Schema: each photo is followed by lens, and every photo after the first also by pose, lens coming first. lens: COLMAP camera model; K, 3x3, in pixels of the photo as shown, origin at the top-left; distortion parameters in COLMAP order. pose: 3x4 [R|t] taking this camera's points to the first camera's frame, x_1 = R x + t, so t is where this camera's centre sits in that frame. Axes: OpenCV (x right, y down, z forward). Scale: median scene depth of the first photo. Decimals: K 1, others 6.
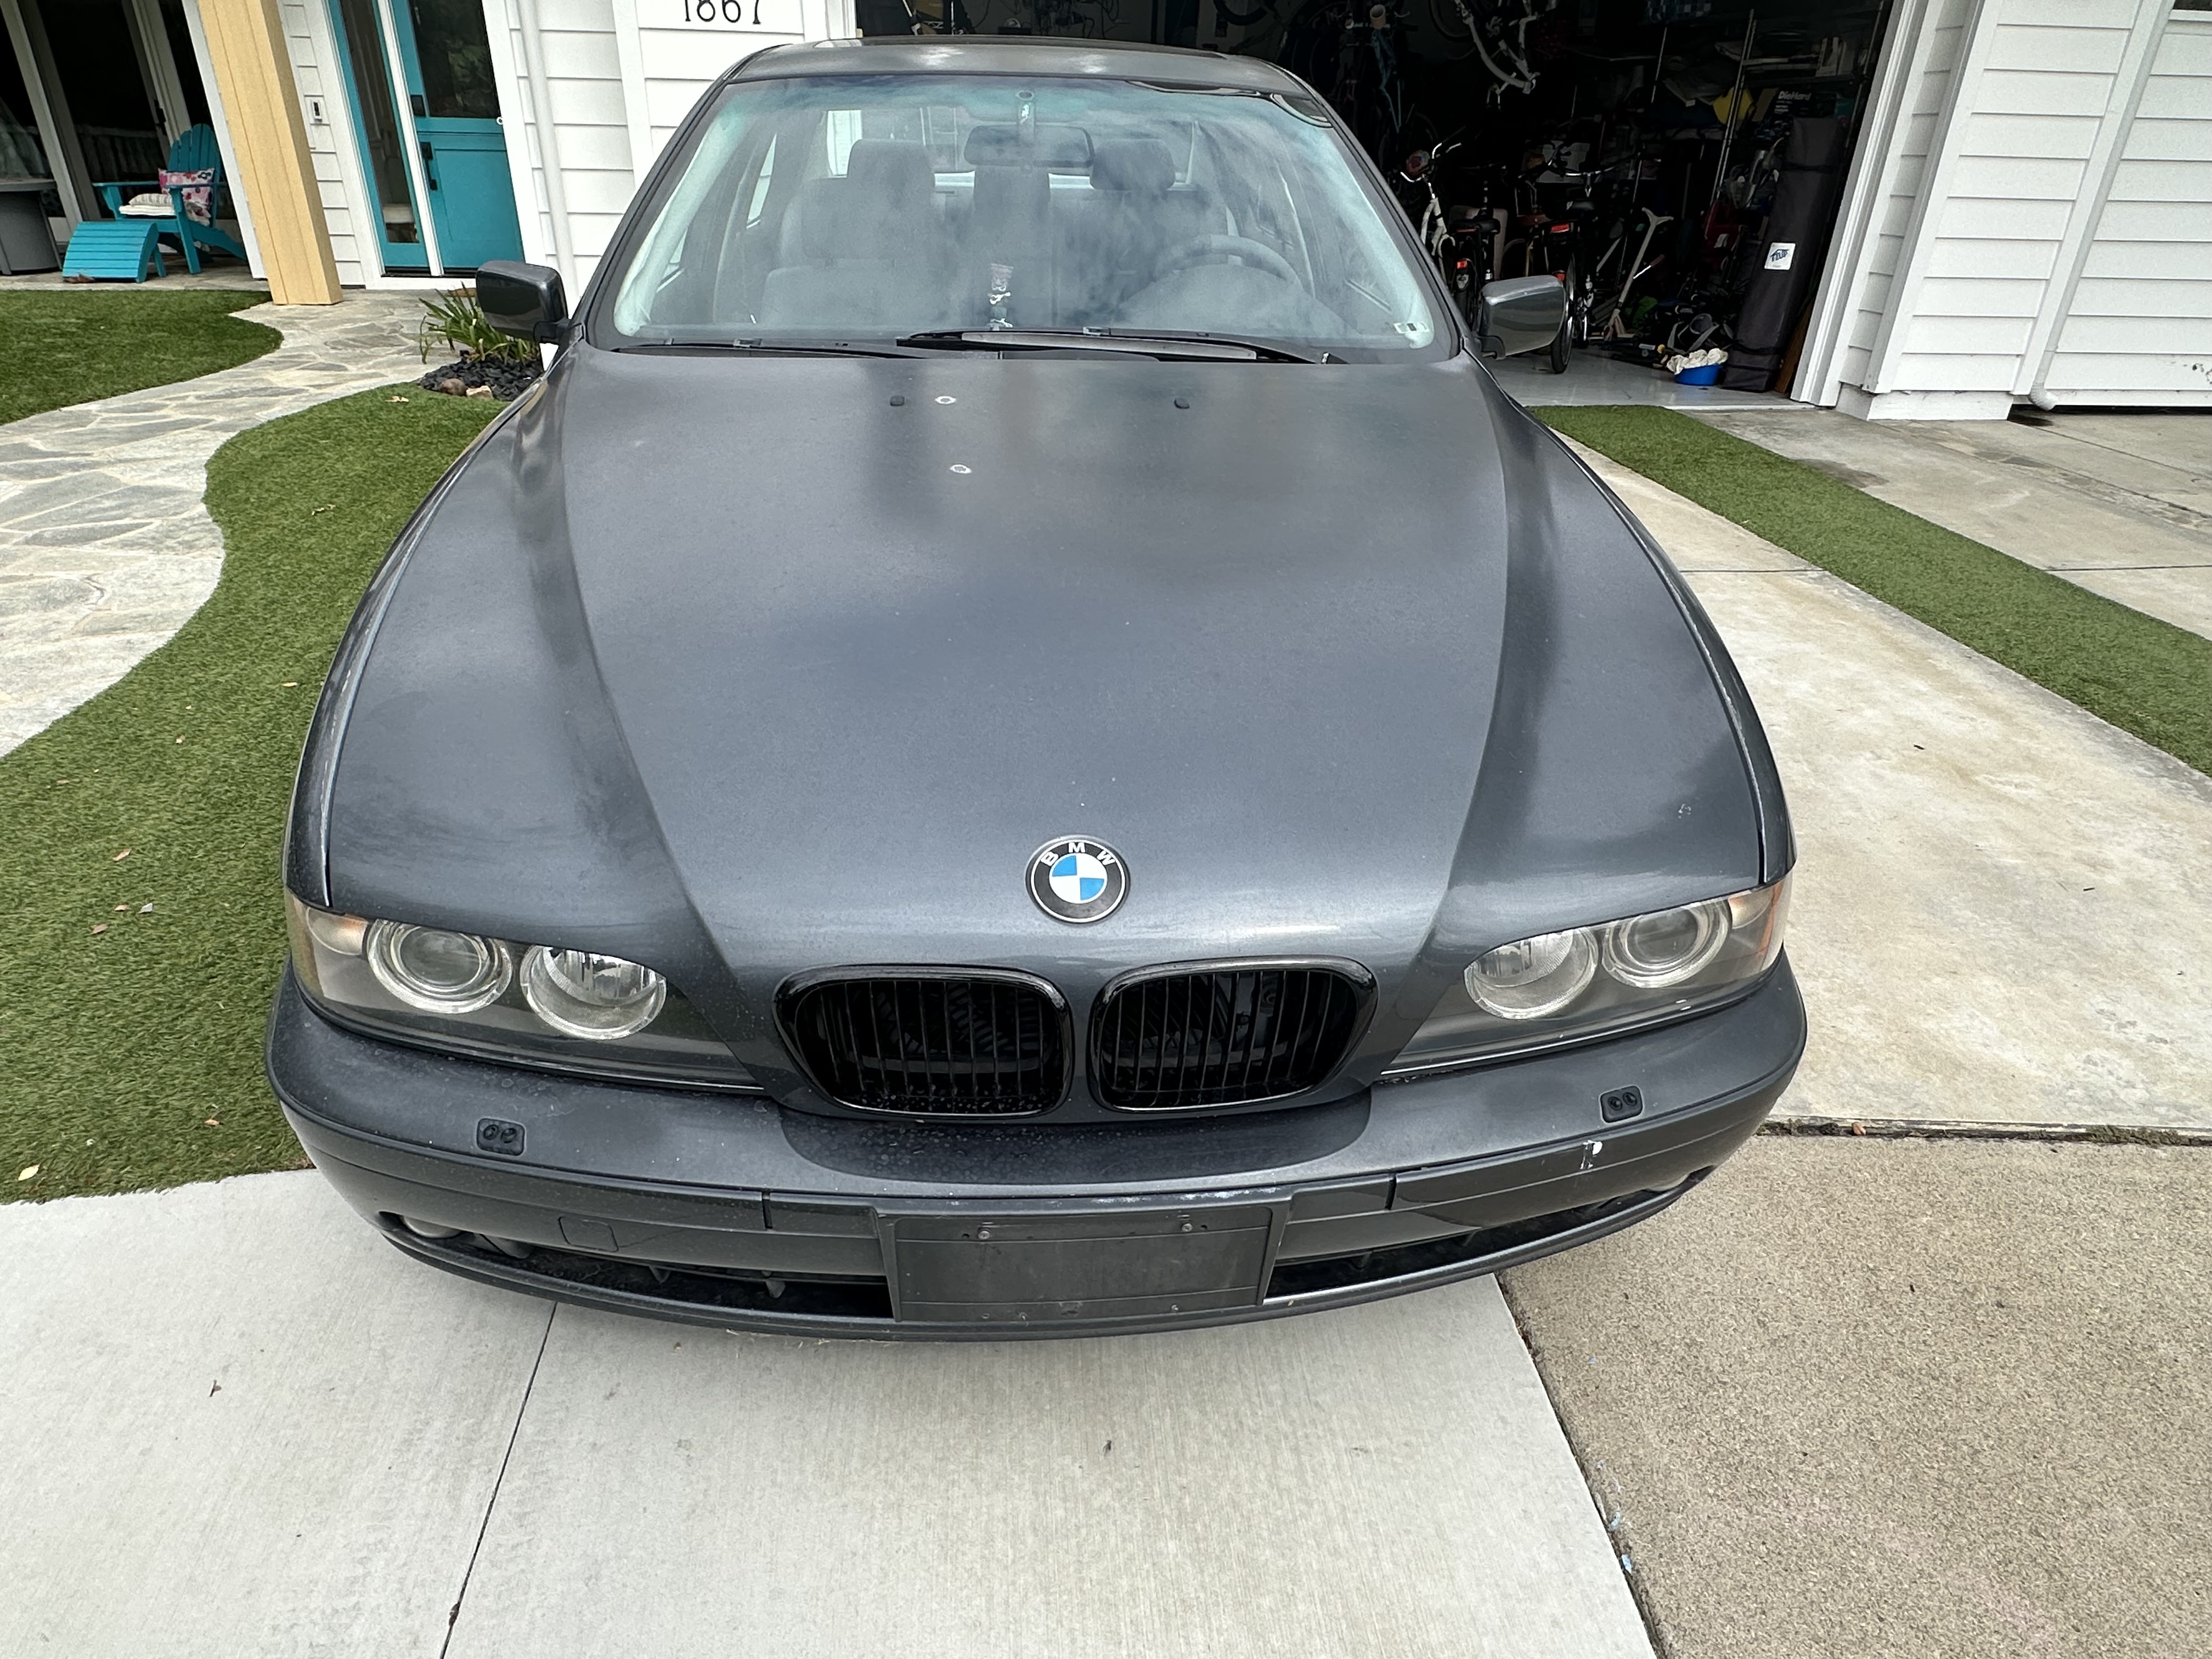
lens RADIAL K [[1292.9, 0, 1106.0], [0, 1292.9, 829.5], [0, 0, 1]] dist [0.001637, -0.001459]
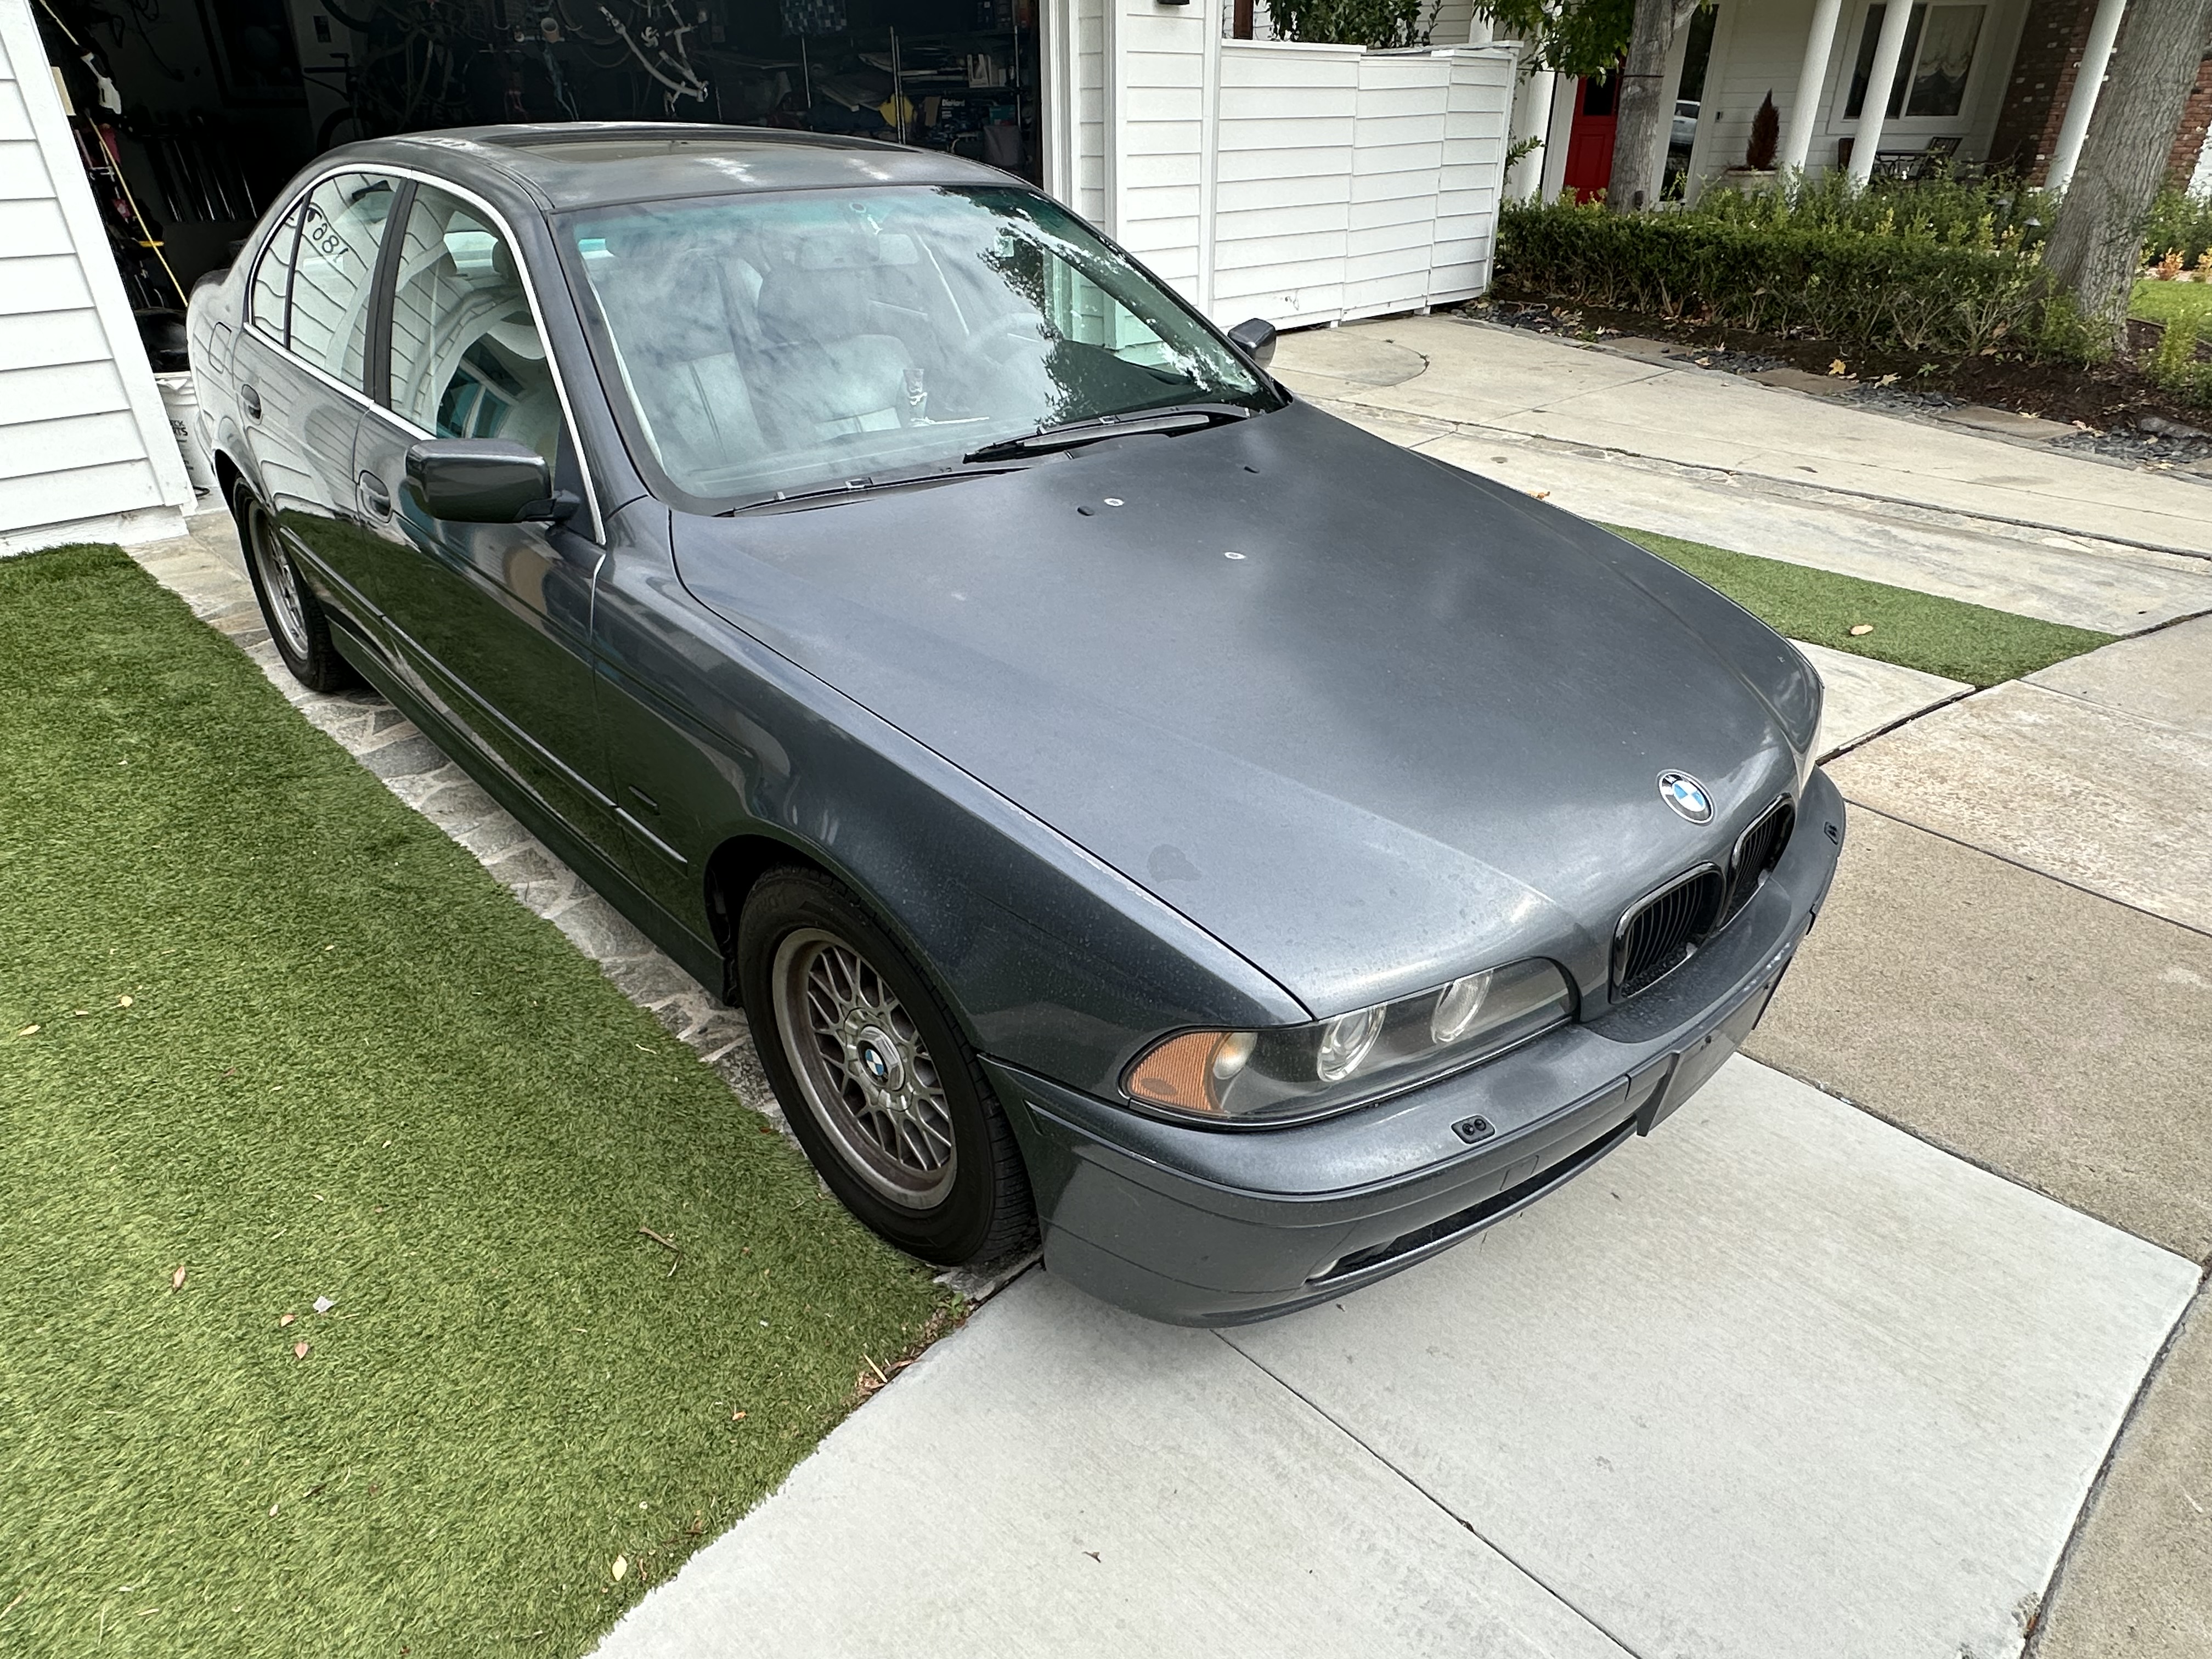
lens RADIAL K [[1280.0, 0, 1106.0], [0, 1280.0, 829.5], [0, 0, 1]] dist [-0.009558, 0.003134]
pose [[0.786288, -0.322766, 0.526853, -0.164311], [0.312141, 0.943398, 0.112109, -0.037017], [-0.533217, 0.076302, 0.842531, 0.012982]]
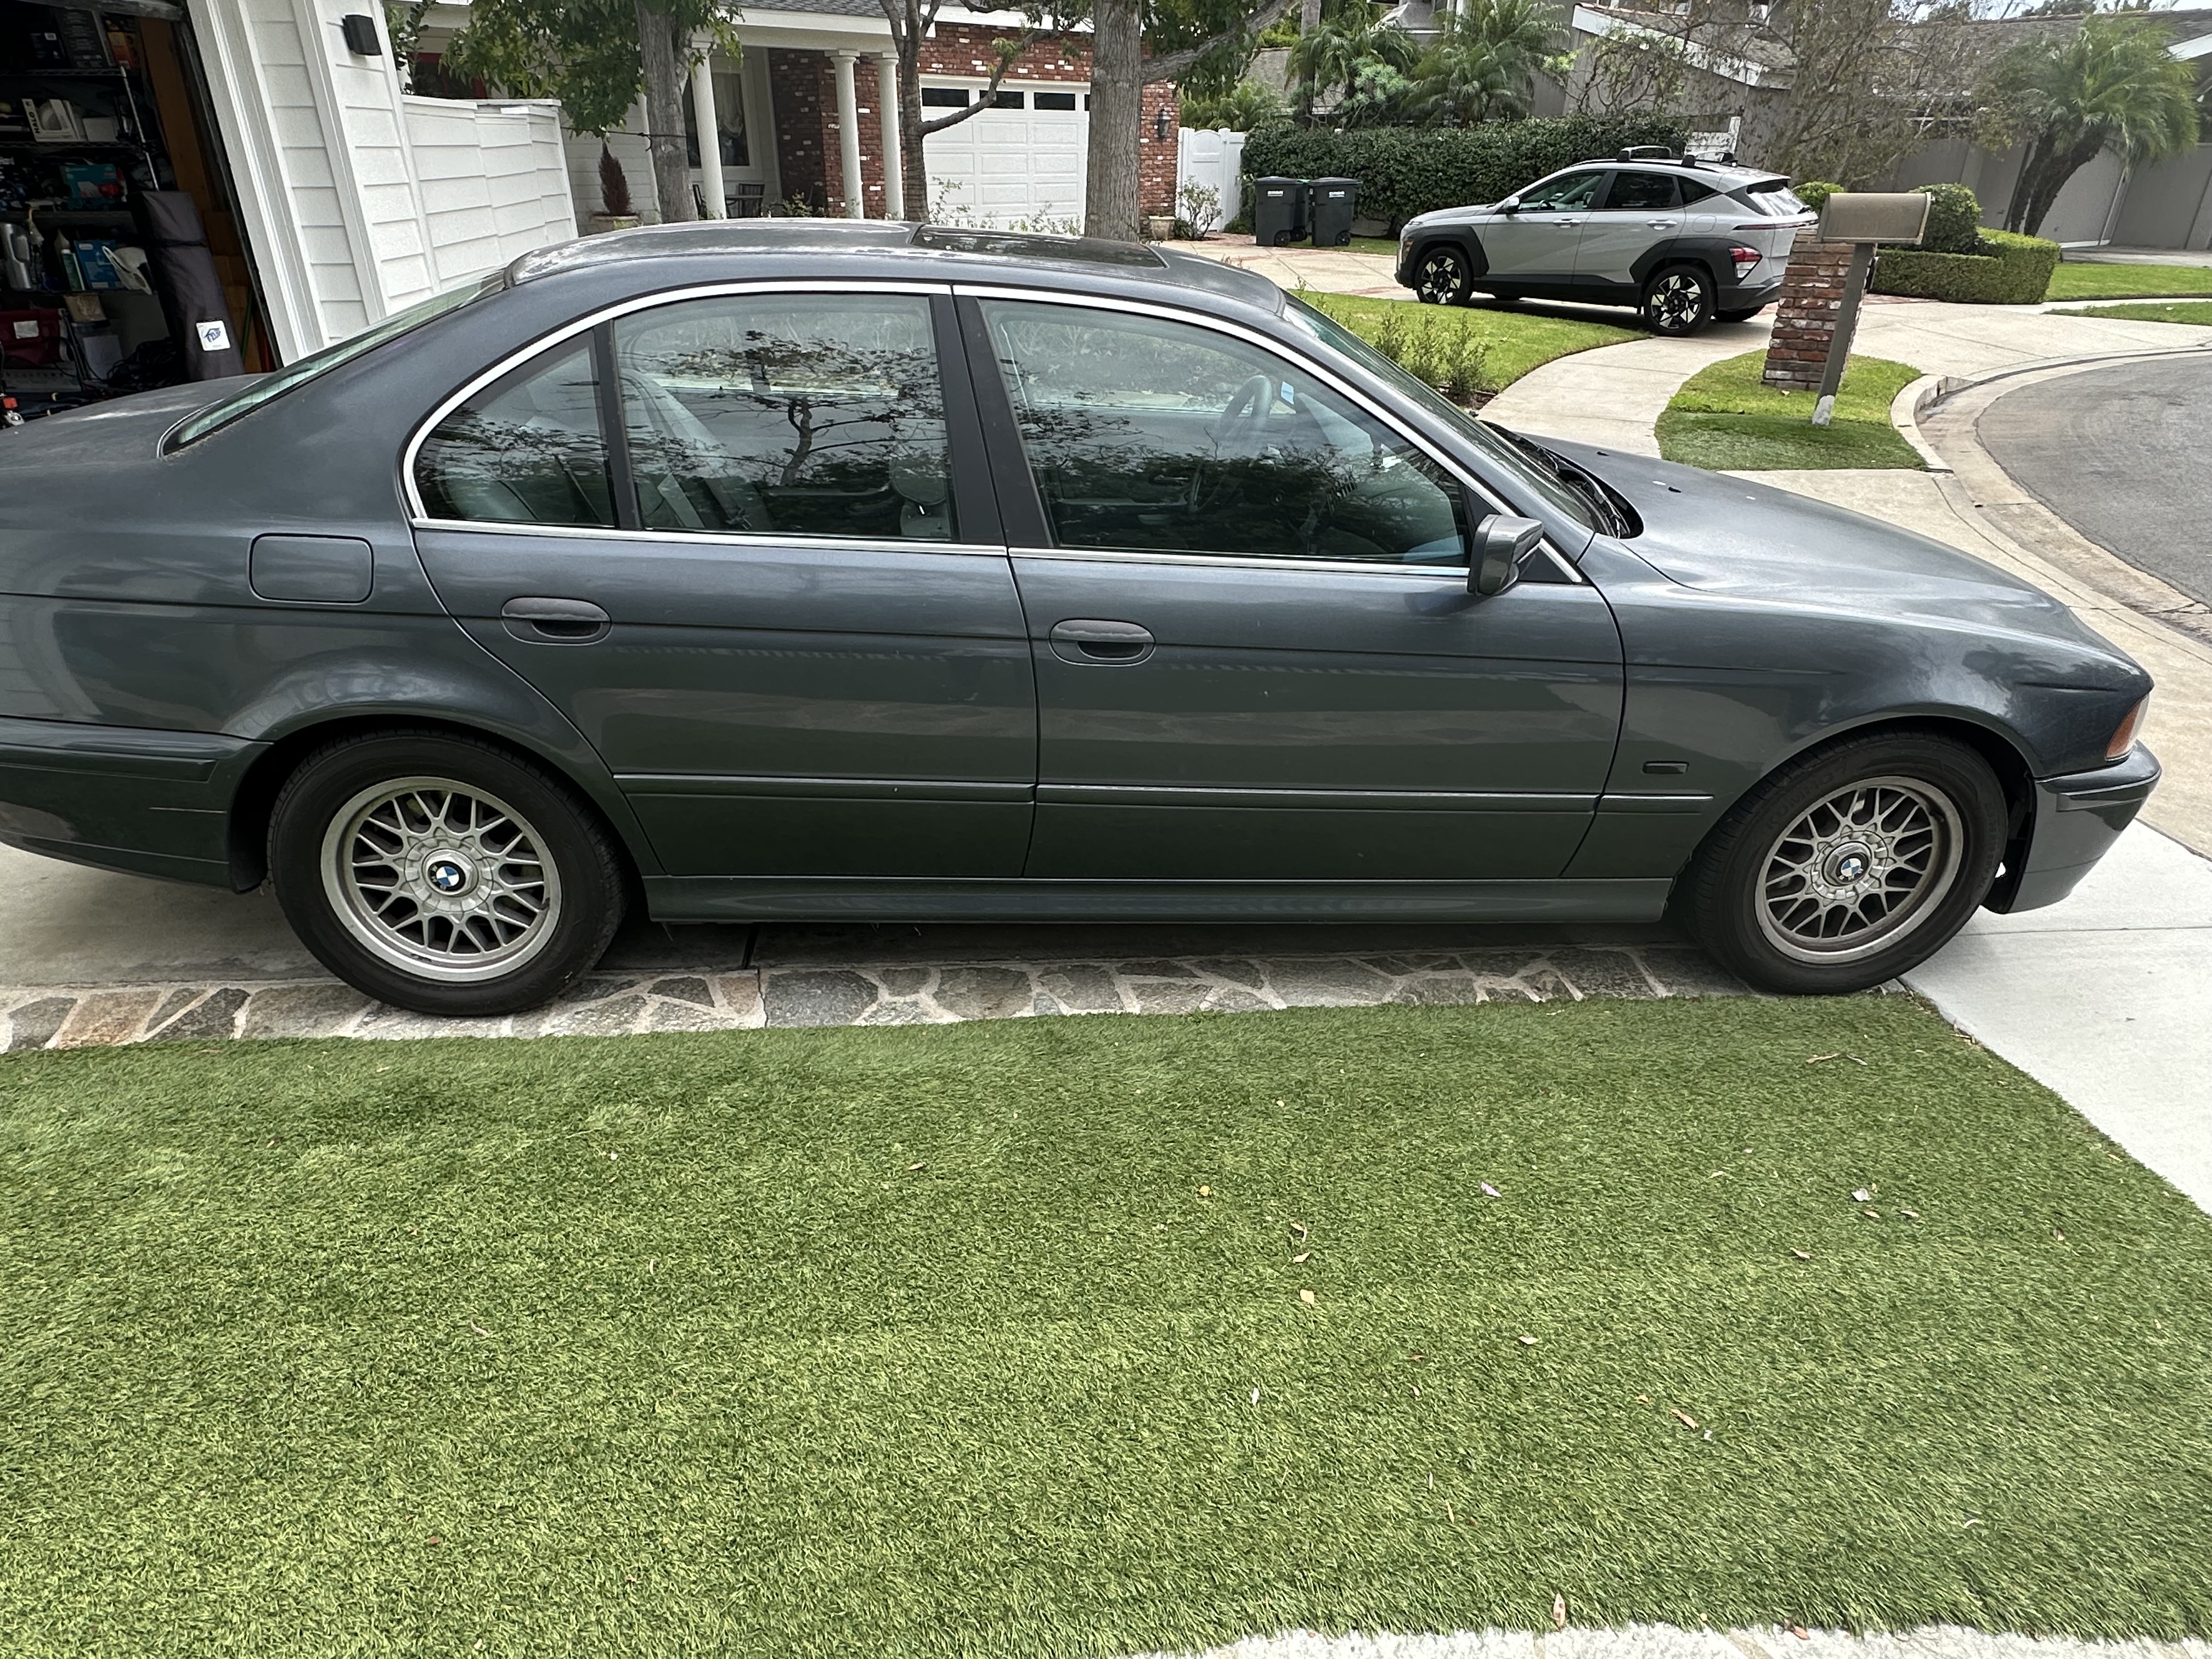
lens RADIAL K [[1299.1, 0, 1106.0], [0, 1299.1, 829.5], [0, 0, 1]] dist [-0.012121, -0.001578]
pose [[0.032696, -0.476465, 0.878585, -0.377361], [0.471577, 0.782408, 0.406758, -0.211450], [-0.881218, 0.401021, 0.250272, 0.306553]]
